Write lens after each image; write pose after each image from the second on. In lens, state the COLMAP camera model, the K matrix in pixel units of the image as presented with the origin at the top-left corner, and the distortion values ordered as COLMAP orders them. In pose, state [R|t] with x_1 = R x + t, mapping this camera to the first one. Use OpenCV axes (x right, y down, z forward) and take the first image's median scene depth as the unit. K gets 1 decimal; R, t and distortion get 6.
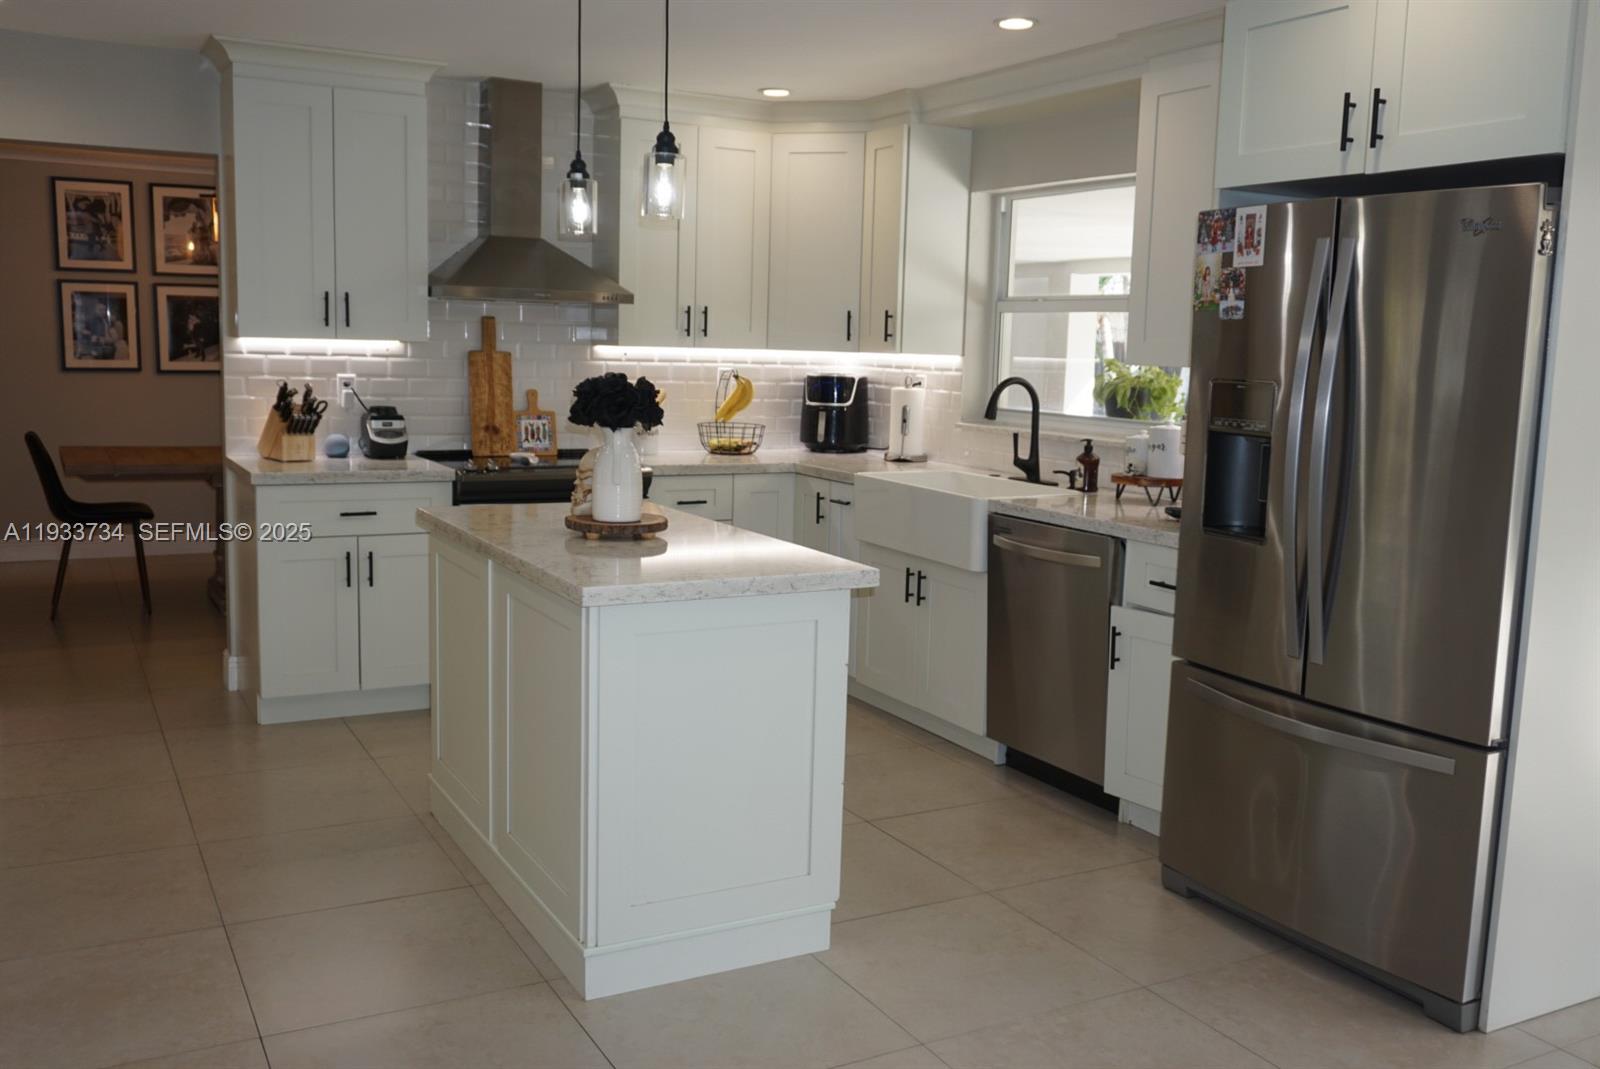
lens RADIAL K [[1400.5, 0, 792.8], [0, 1400.5, 530.3], [0, 0, 1]] dist [-0.009581, 0.006457]
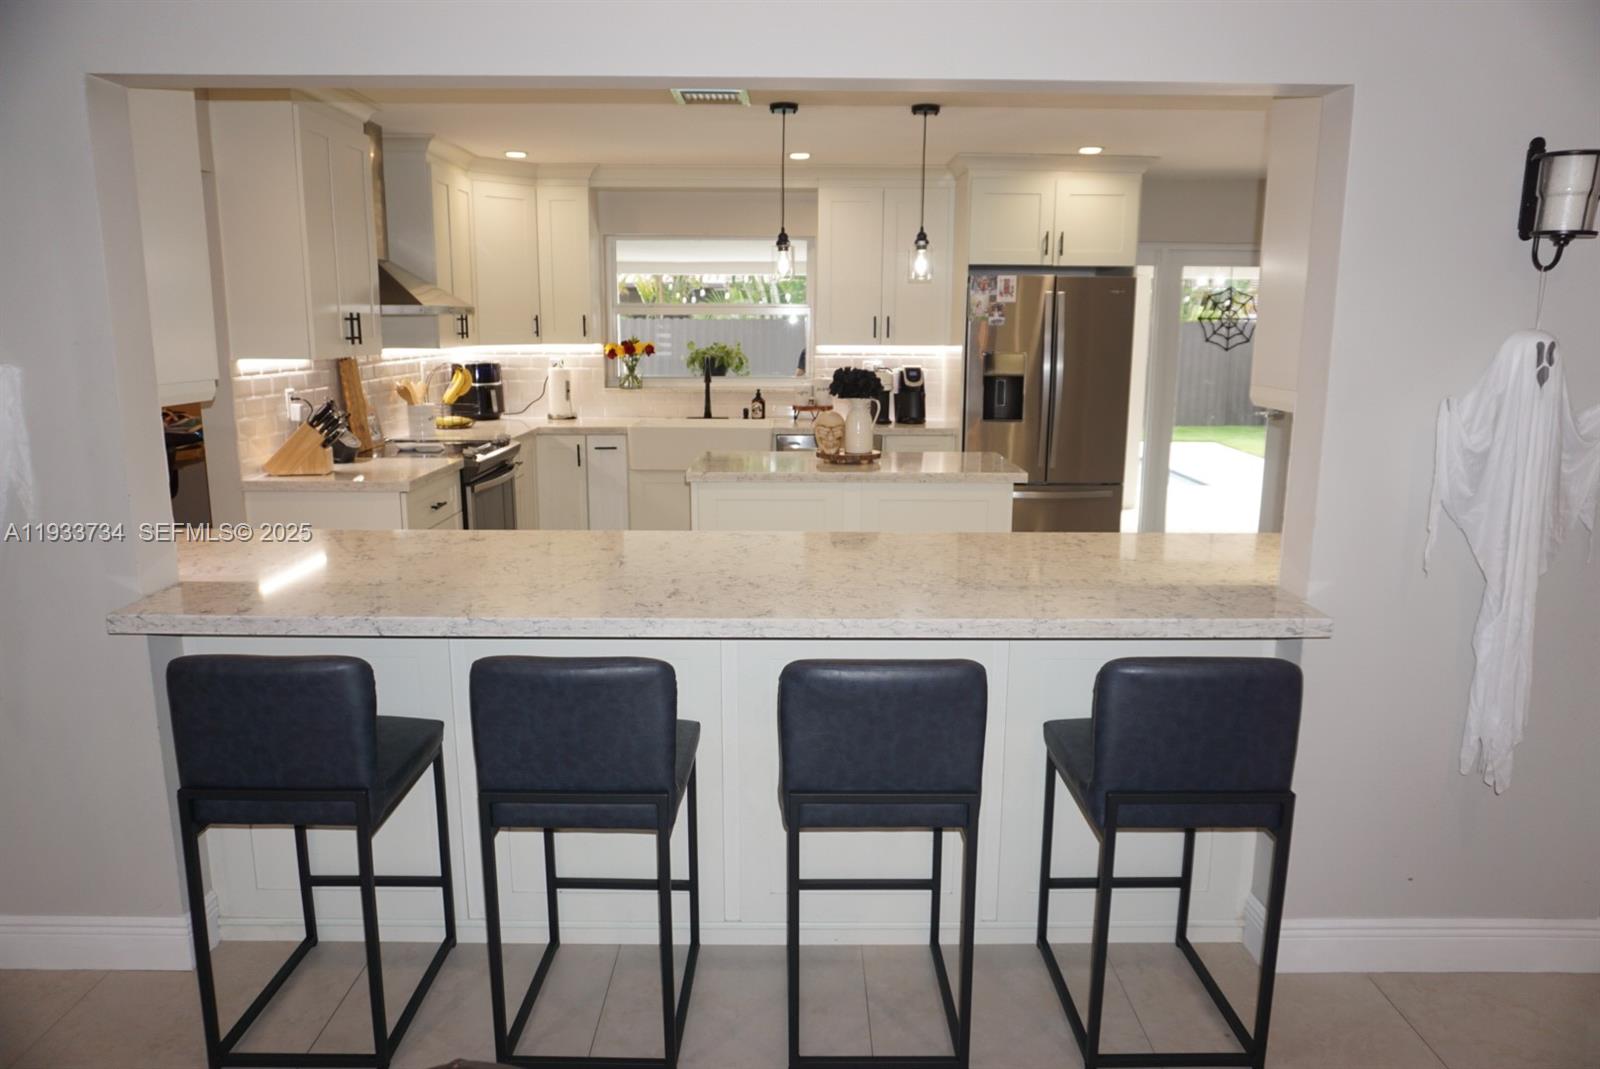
lens RADIAL K [[1070.7, 0, 795.2], [0, 1070.7, 533.3], [0, 0, 1]] dist [-0.052685, 0.038869]
pose [[0.480251, -0.196634, 0.854806, -0.851165], [0.128464, 0.979807, 0.153214, -0.079378], [-0.867673, 0.036231, 0.495814, 0.276874]]
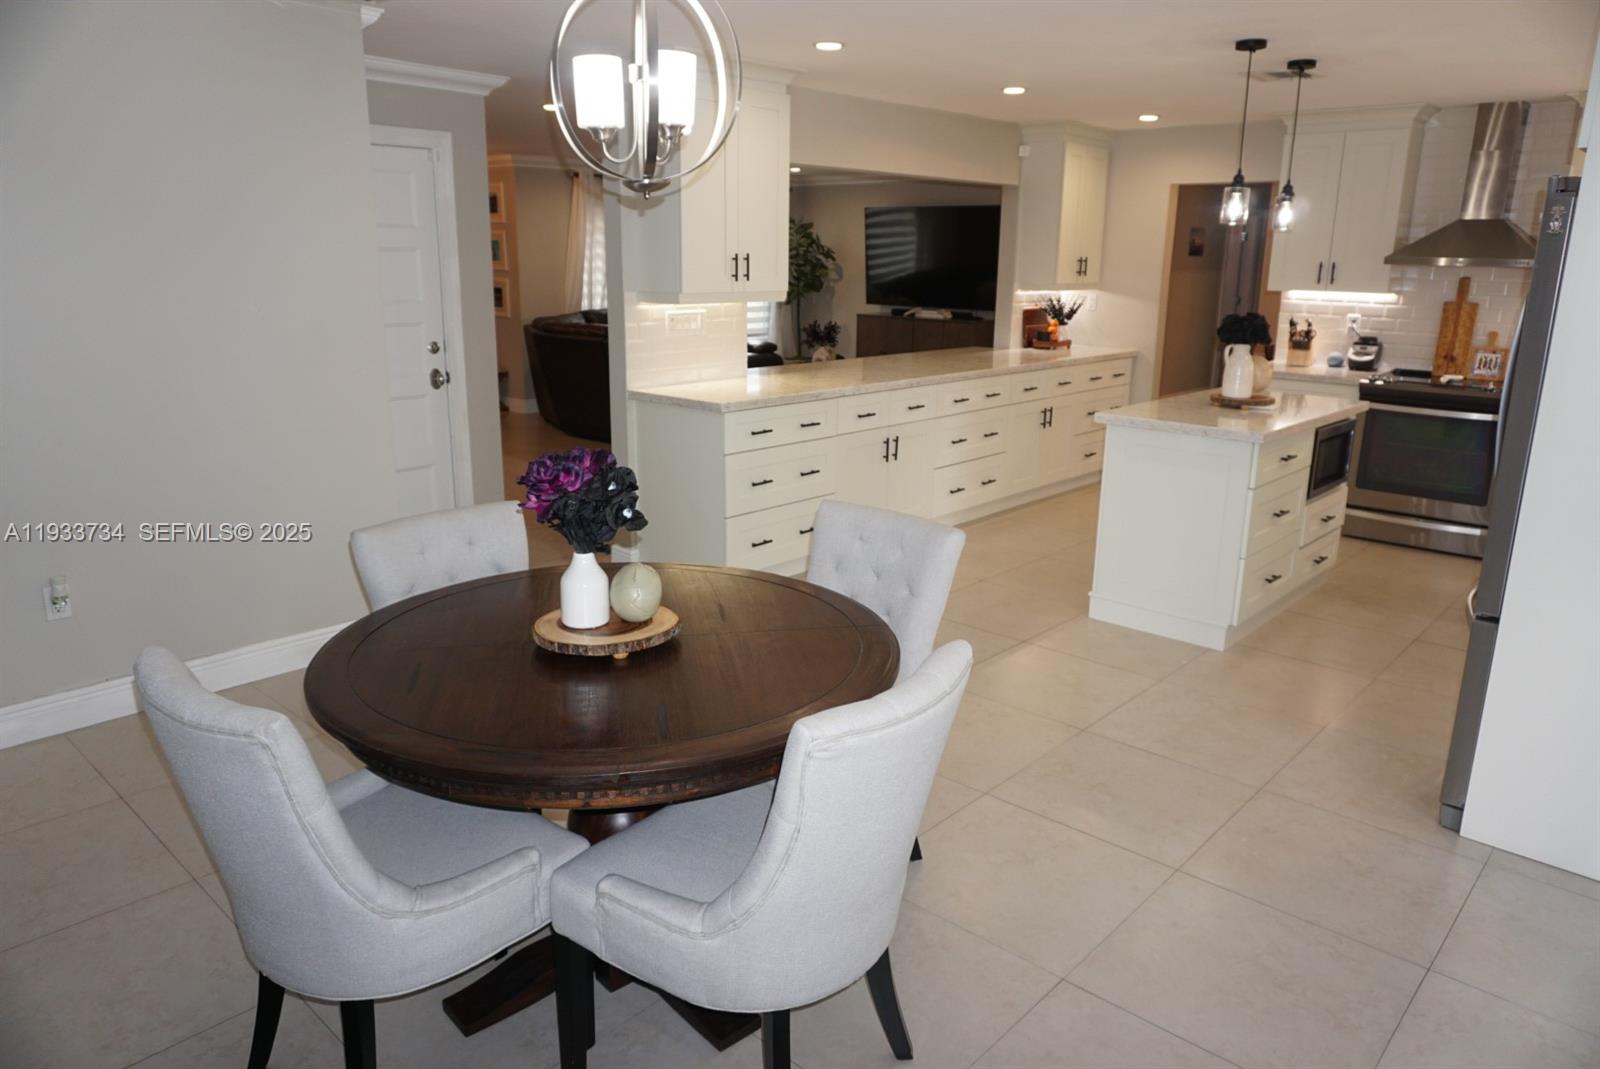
lens RADIAL K [[1070.7, 0, 795.2], [0, 1070.7, 533.3], [0, 0, 1]] dist [-0.052685, 0.038869]
pose [[0.319271, 0.218293, -0.922179, 0.631197], [-0.131981, 0.973867, 0.184835, -0.009694], [0.938428, 0.062698, 0.339738, 0.027976]]
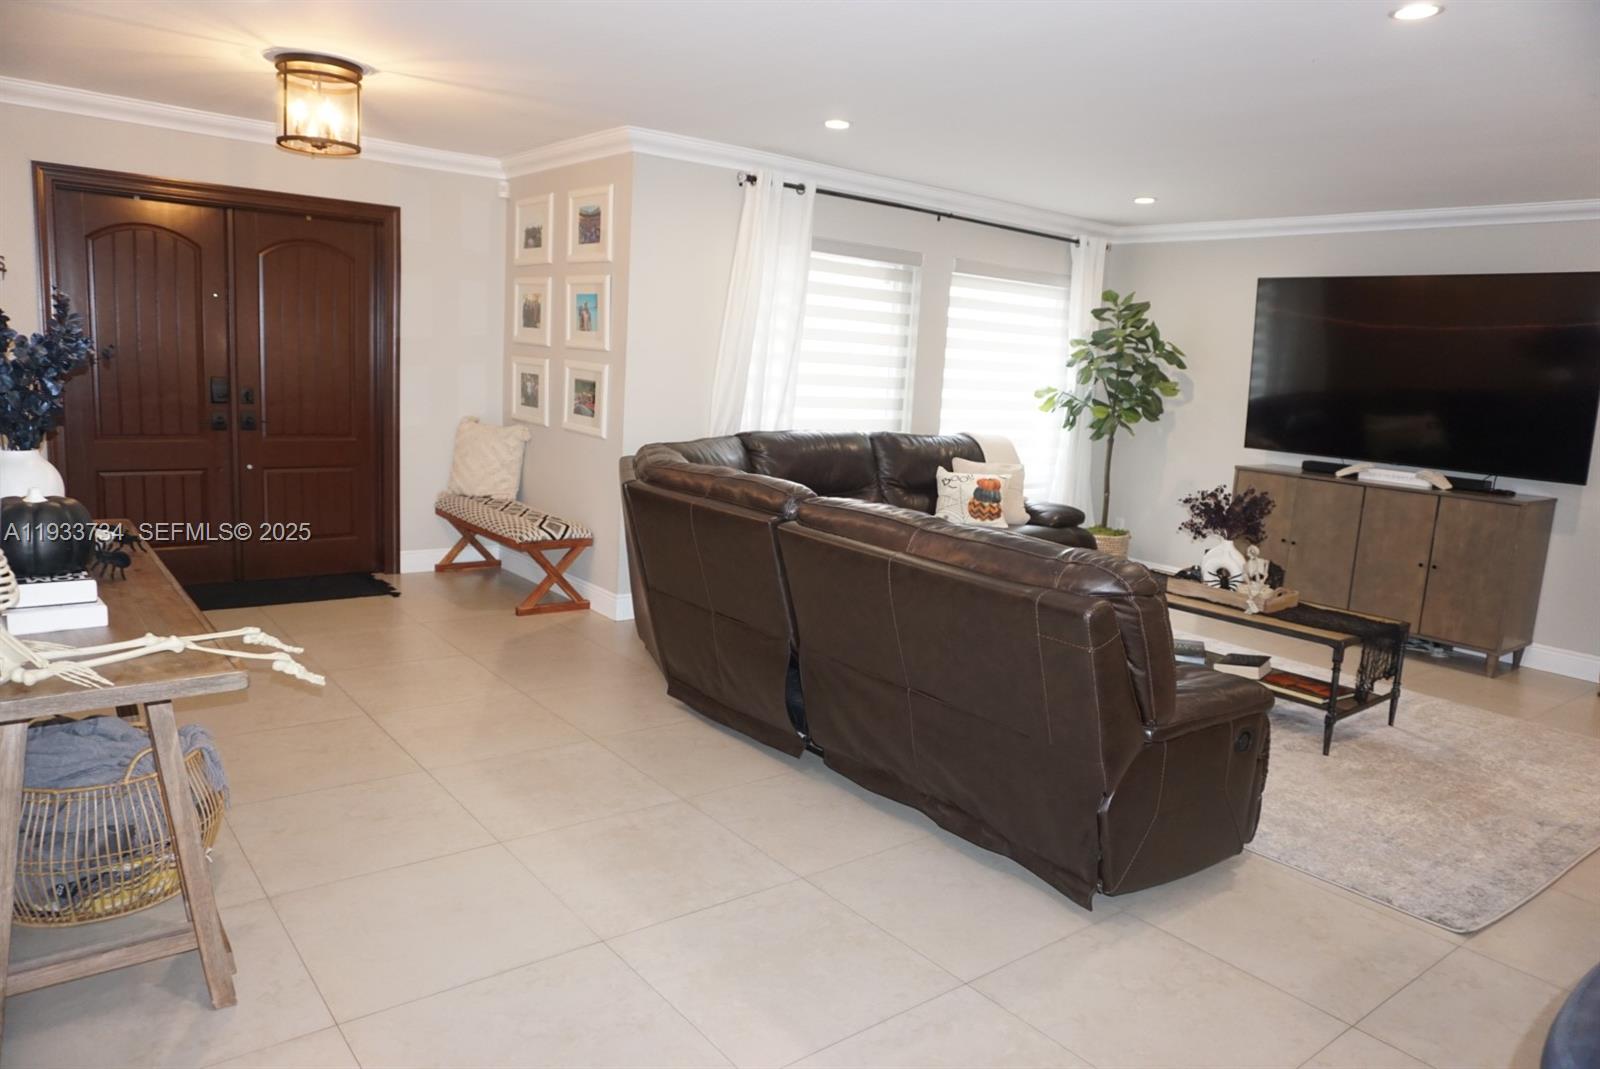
lens RADIAL K [[1070.7, 0, 795.2], [0, 1070.7, 533.3], [0, 0, 1]] dist [-0.052685, 0.038869]
pose [[0.169577, 0.142890, -0.975103, -0.336287], [-0.188654, 0.975842, 0.110190, -0.023165], [0.967292, 0.165271, 0.192437, 0.165381]]
